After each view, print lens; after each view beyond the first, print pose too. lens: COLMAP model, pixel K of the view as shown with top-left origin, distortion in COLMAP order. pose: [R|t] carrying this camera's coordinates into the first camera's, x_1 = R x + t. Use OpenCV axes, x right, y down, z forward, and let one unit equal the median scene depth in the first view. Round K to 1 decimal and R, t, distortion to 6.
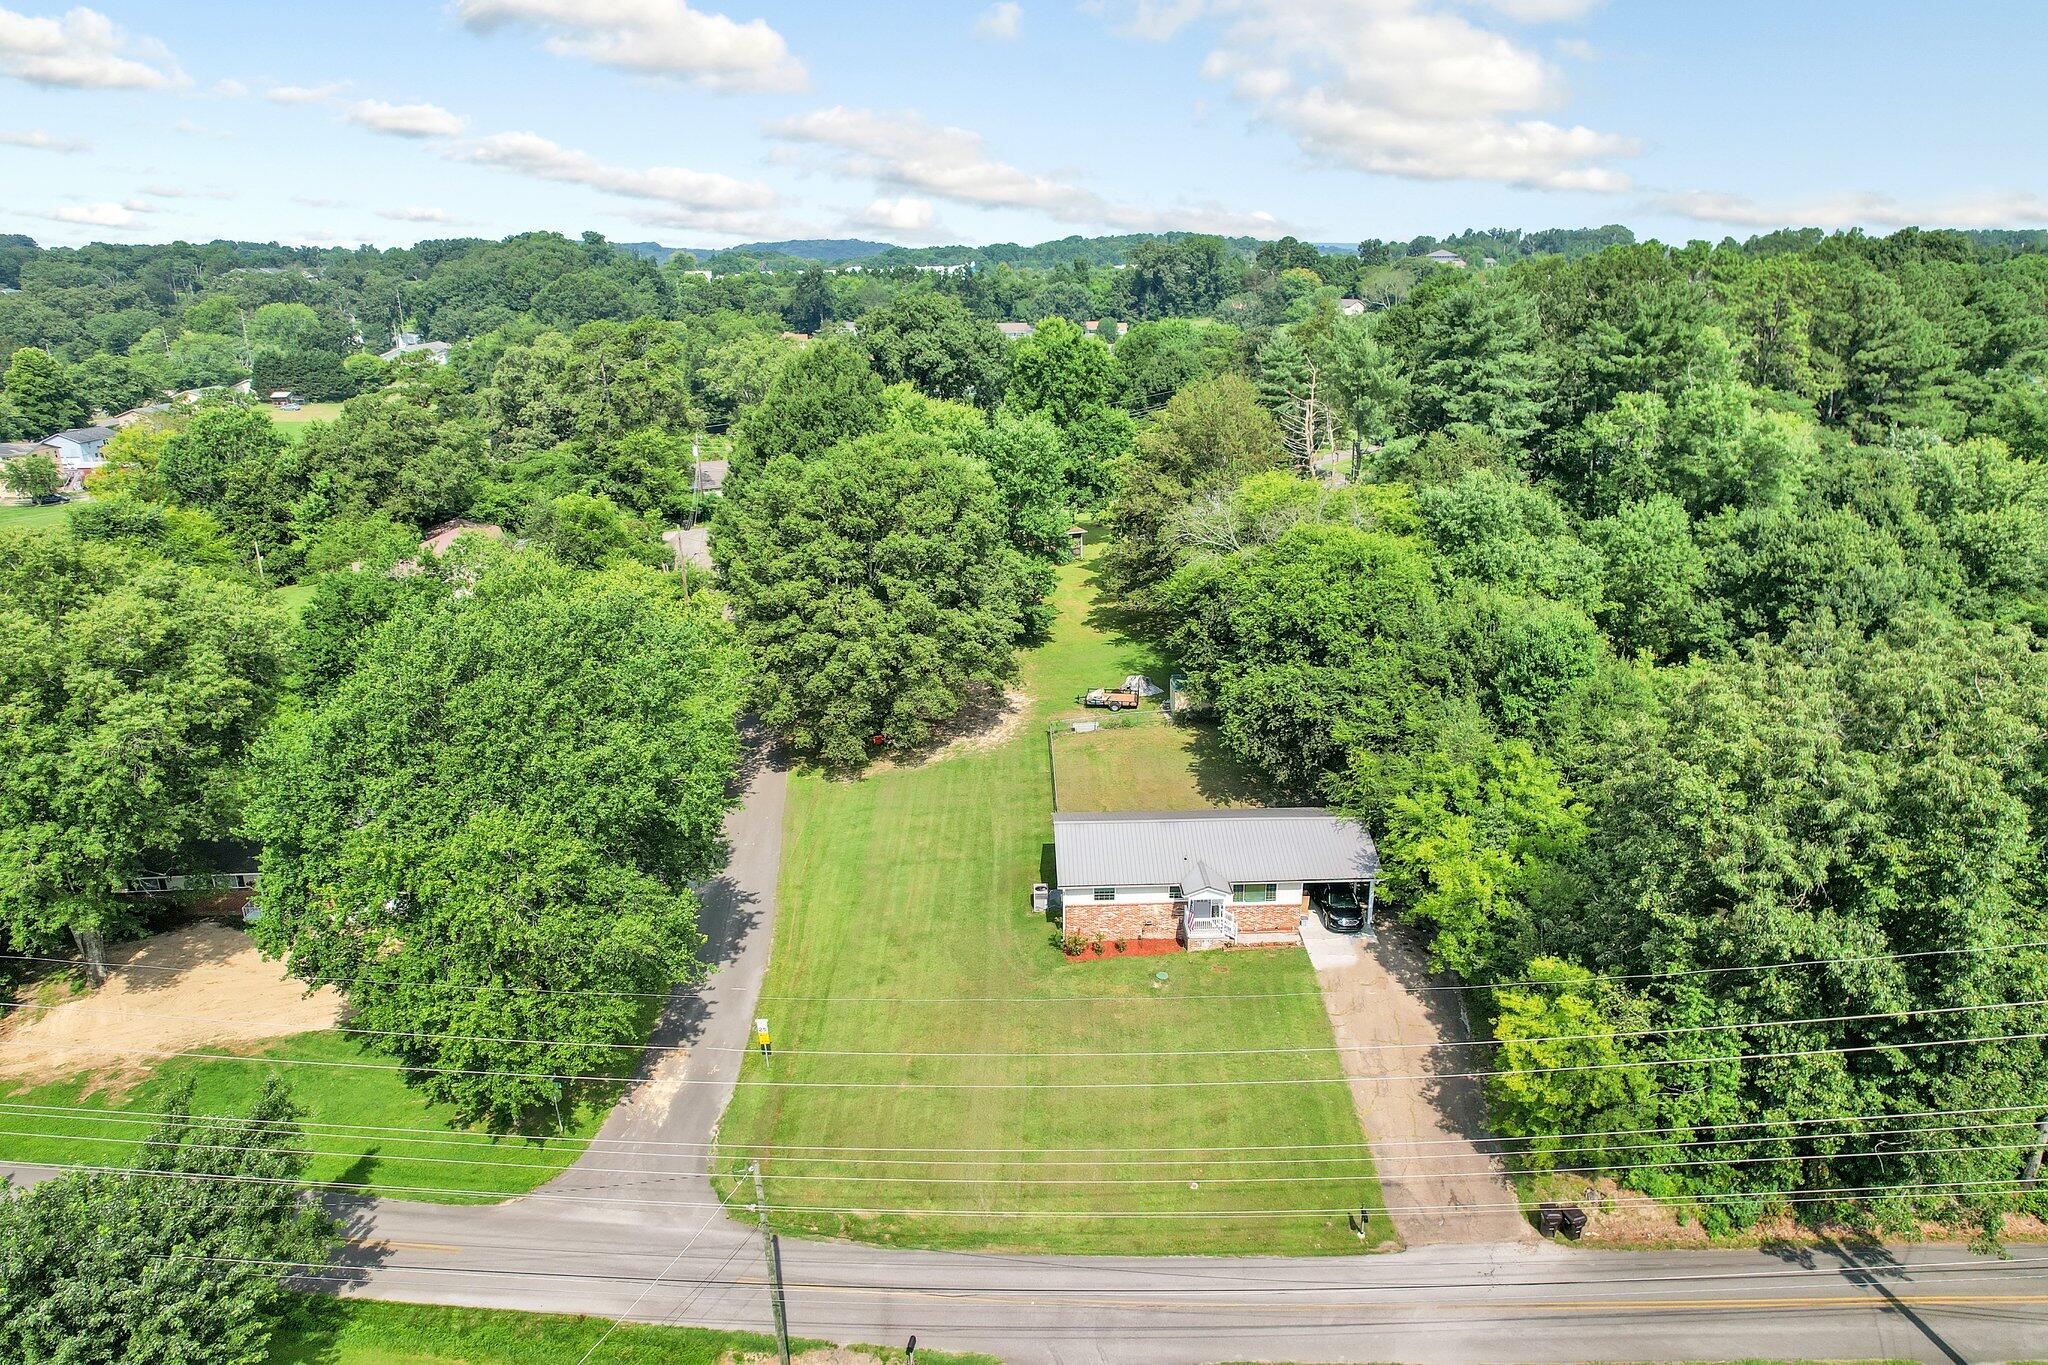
lens RADIAL K [[1302.5, 0, 1022.2], [0, 1302.5, 688.1], [0, 0, 1]] dist [-0.062865, 0.050184]
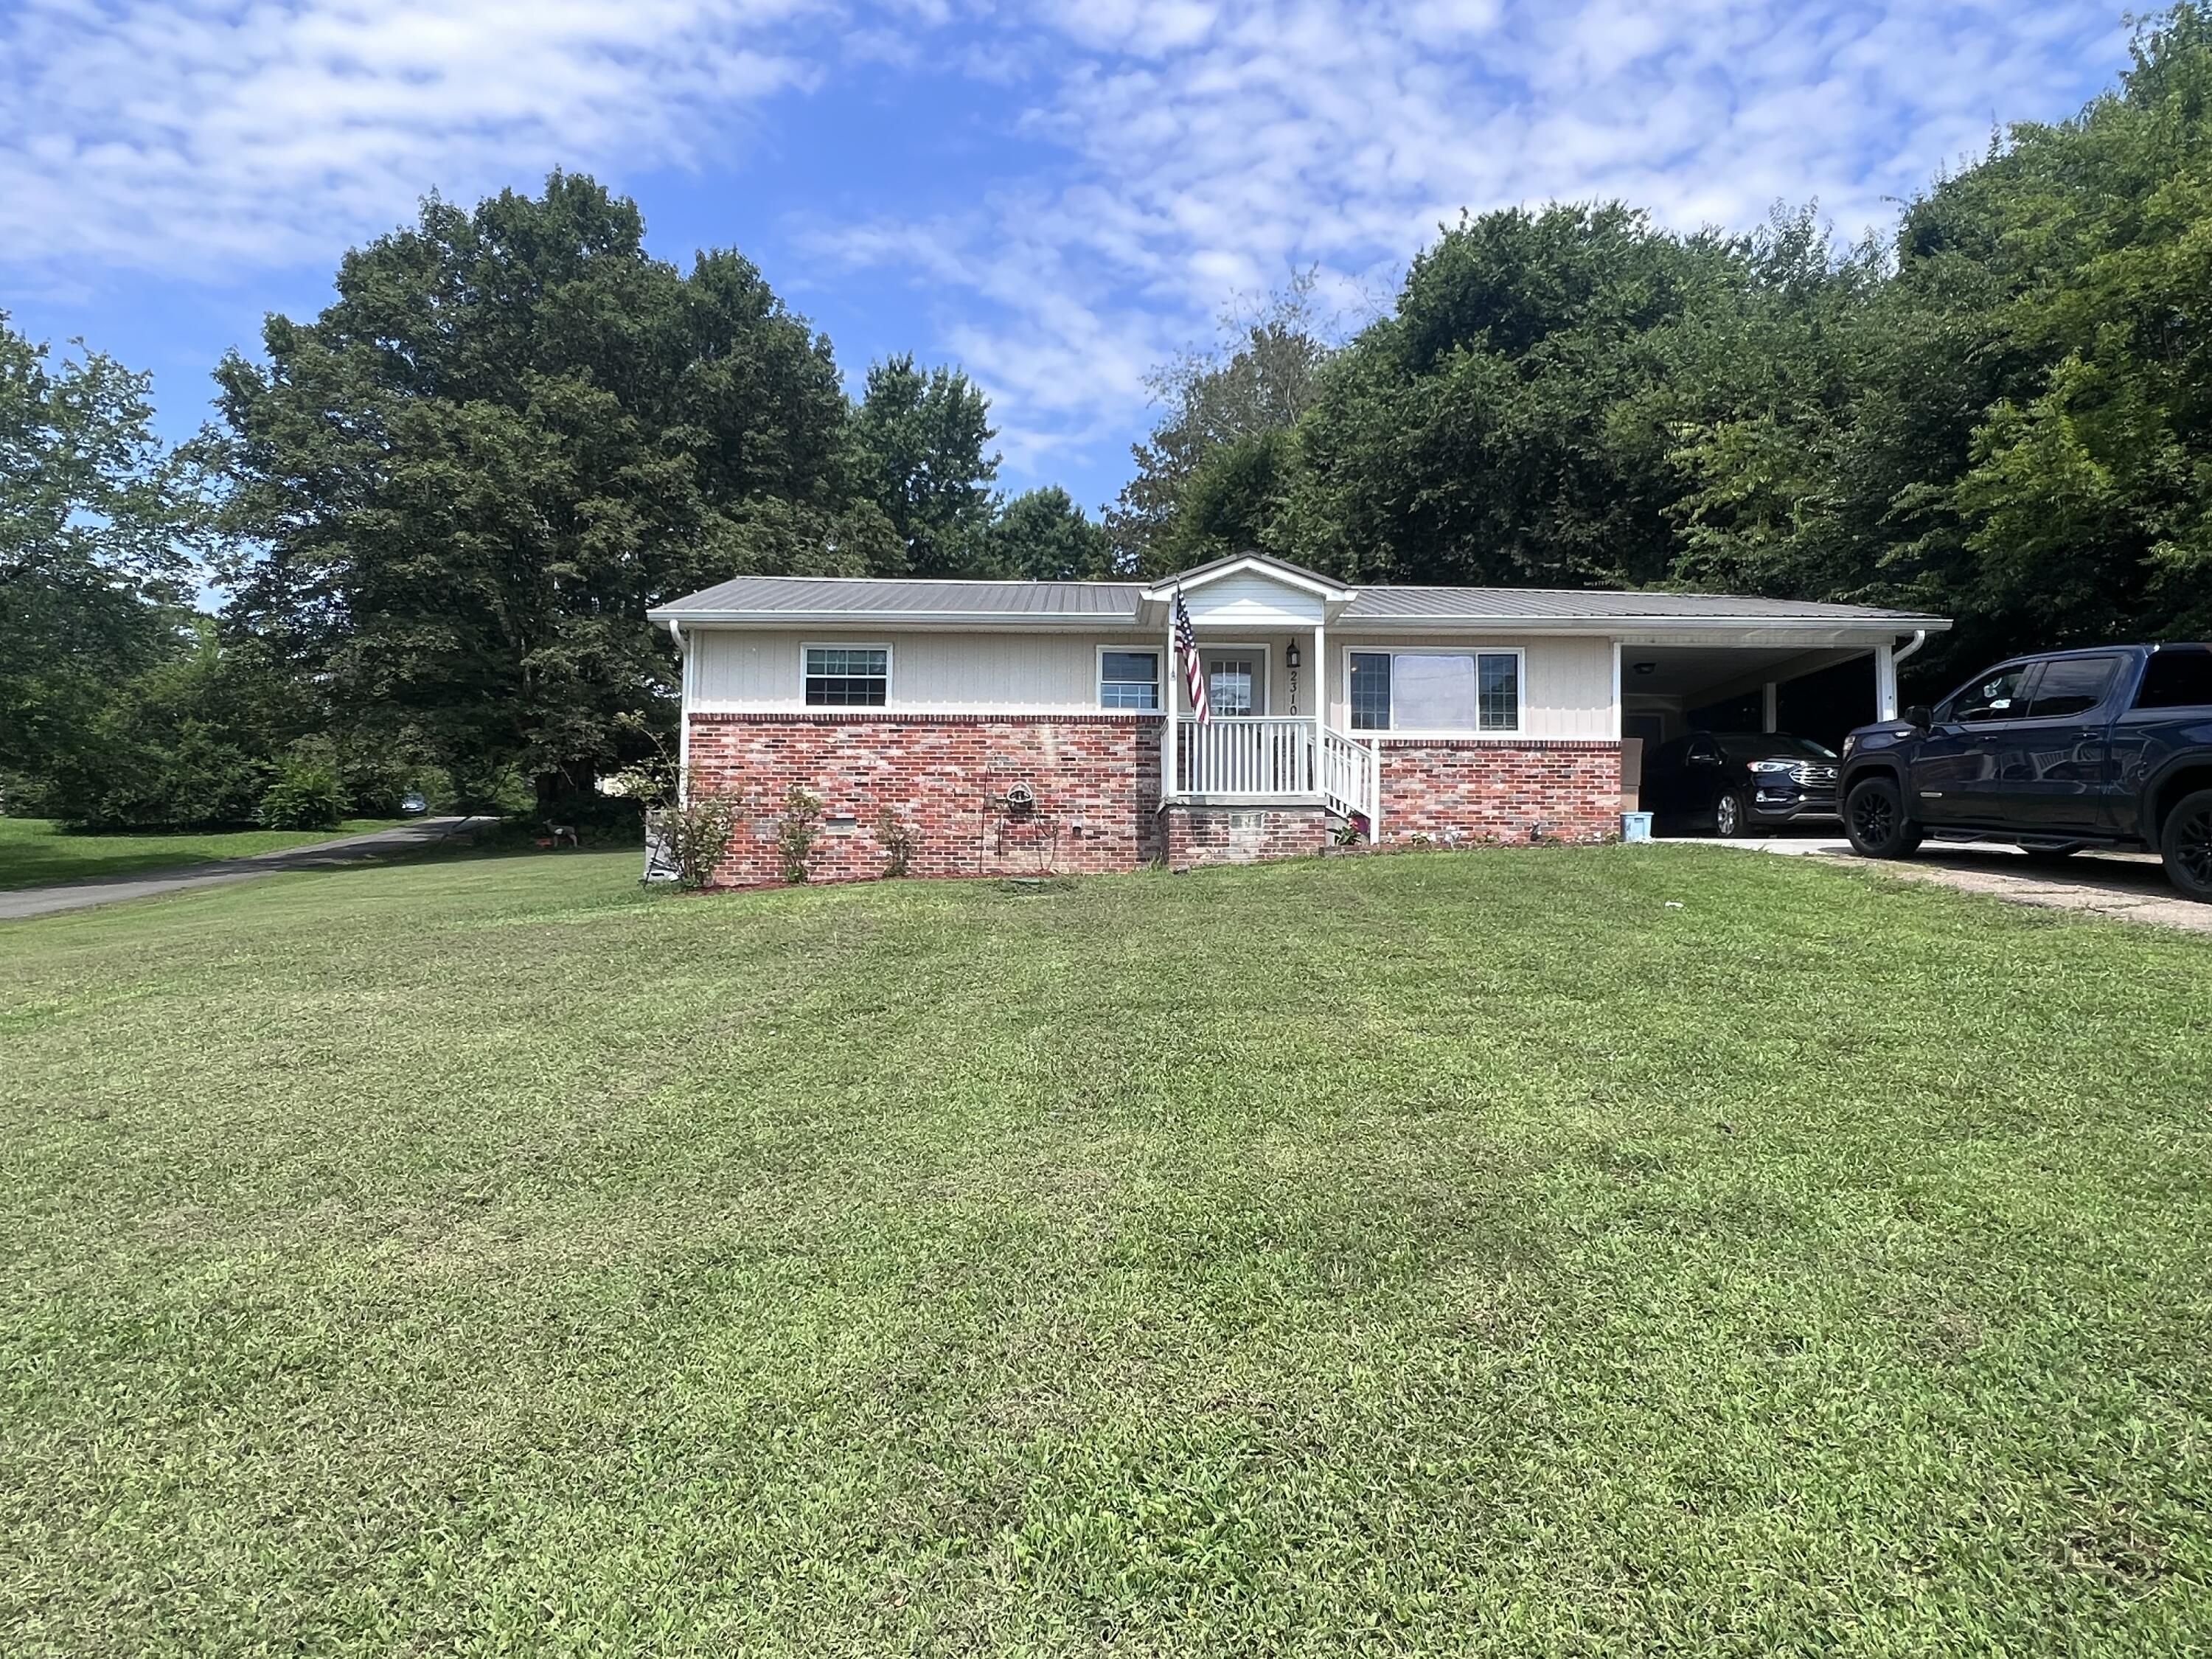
lens RADIAL K [[1301.4, 0, 1110.9], [0, 1301.4, 846.3], [0, 0, 1]] dist [0.002595, -0.011530]
pose [[0.999713, 0.017666, 0.016184, 0.102991], [-0.010498, 0.930201, -0.366900, 0.259943], [-0.021536, 0.366625, 0.930120, 0.714671]]
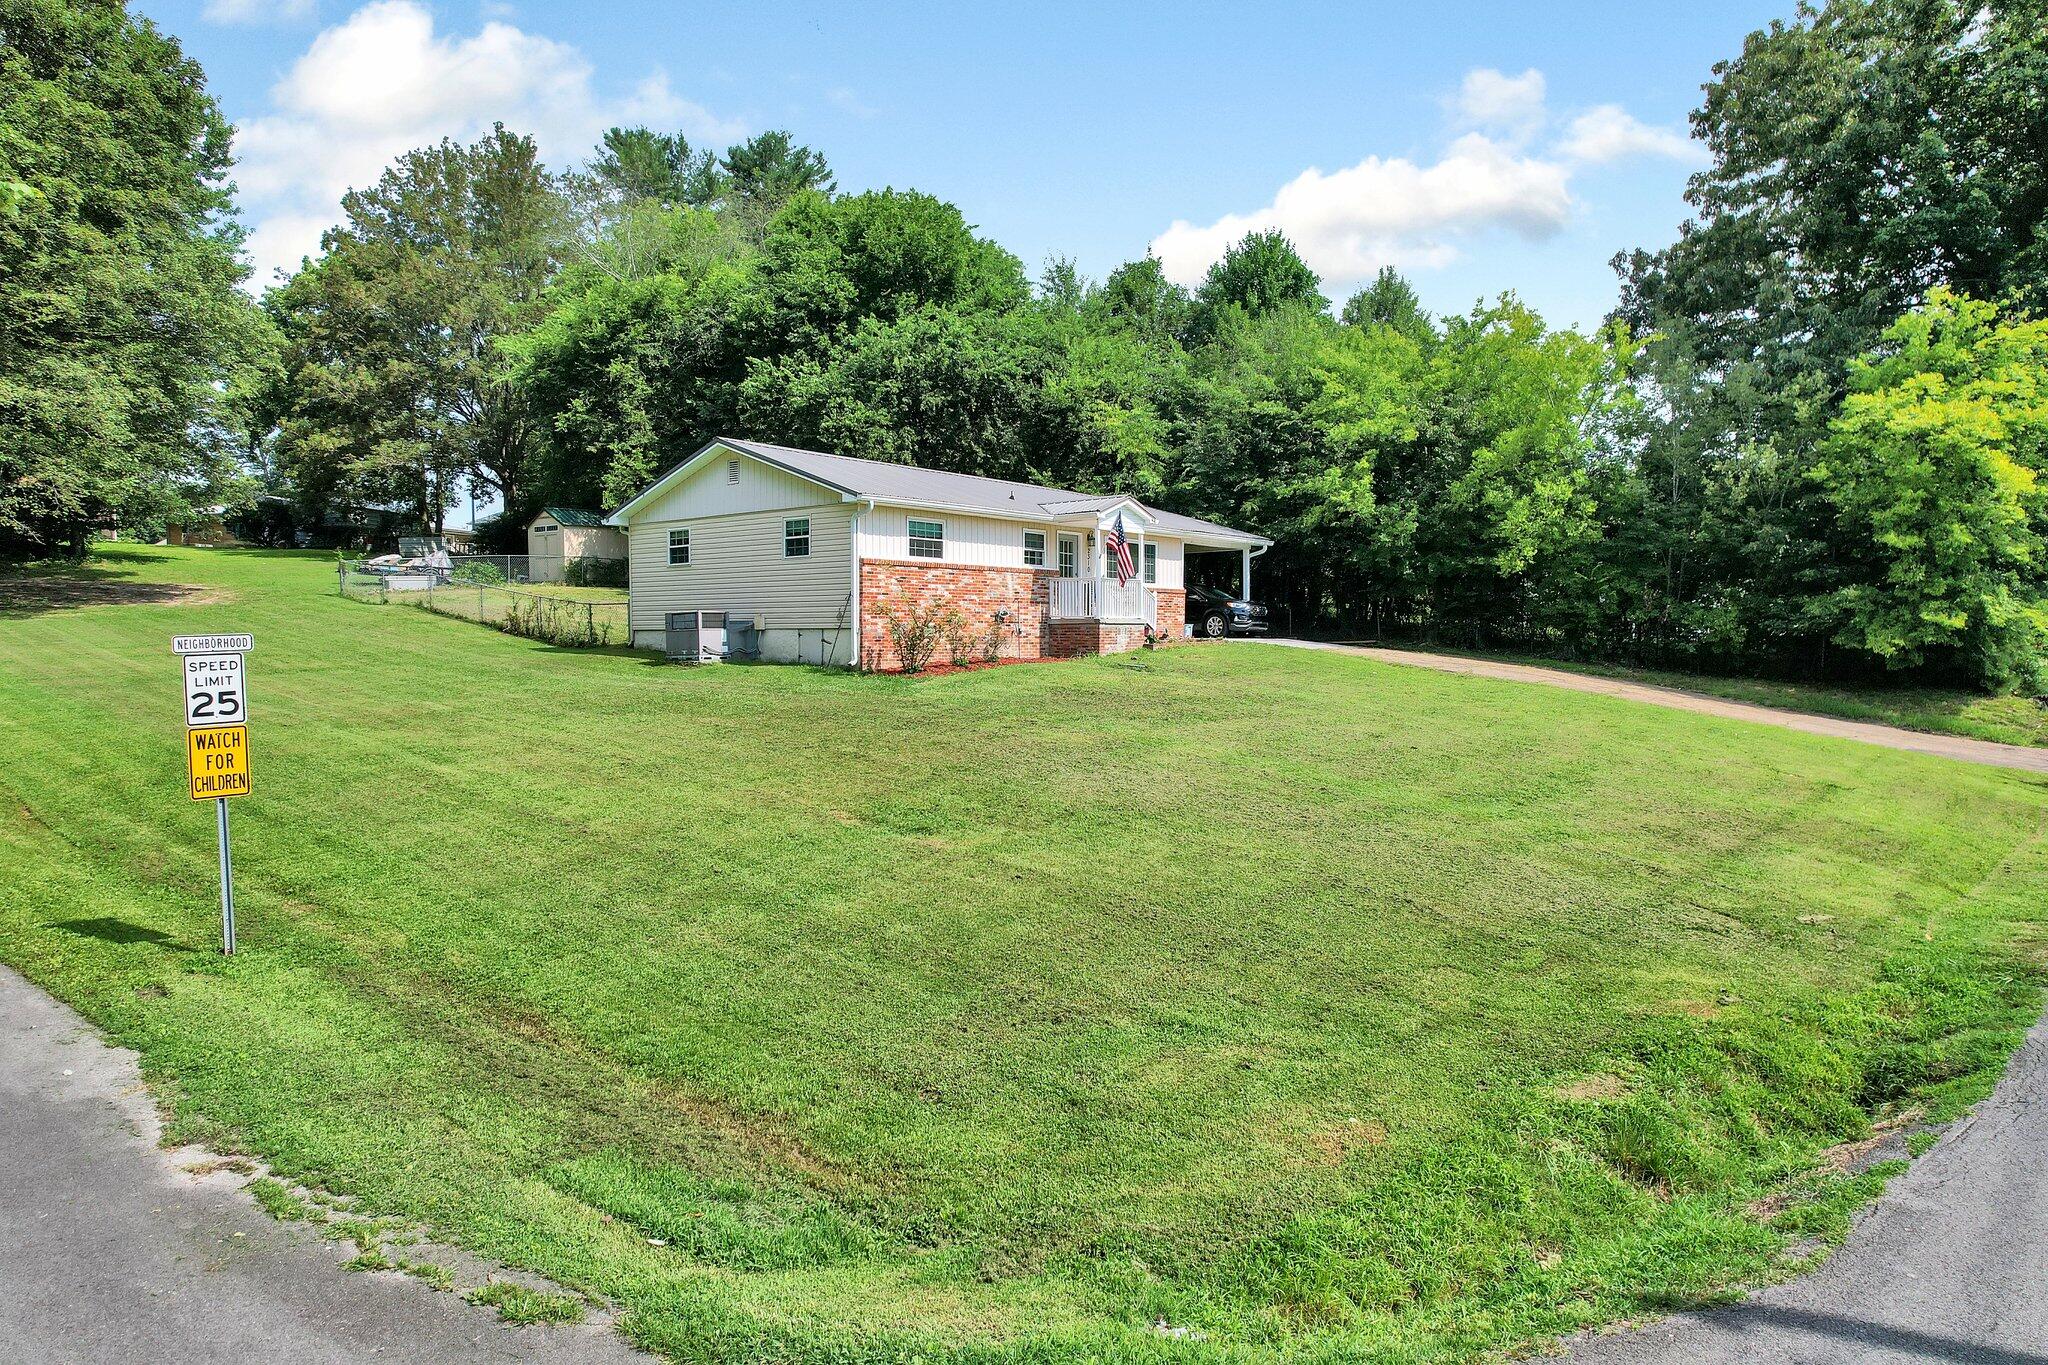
lens RADIAL K [[1302.5, 0, 1035.7], [0, 1302.5, 681.1], [0, 0, 1]] dist [-0.062865, 0.050184]
pose [[0.642014, -0.009174, 0.766638, -0.213374], [0.242006, 0.951233, -0.191282, 0.267309], [-0.727496, 0.308336, 0.612926, 0.676344]]
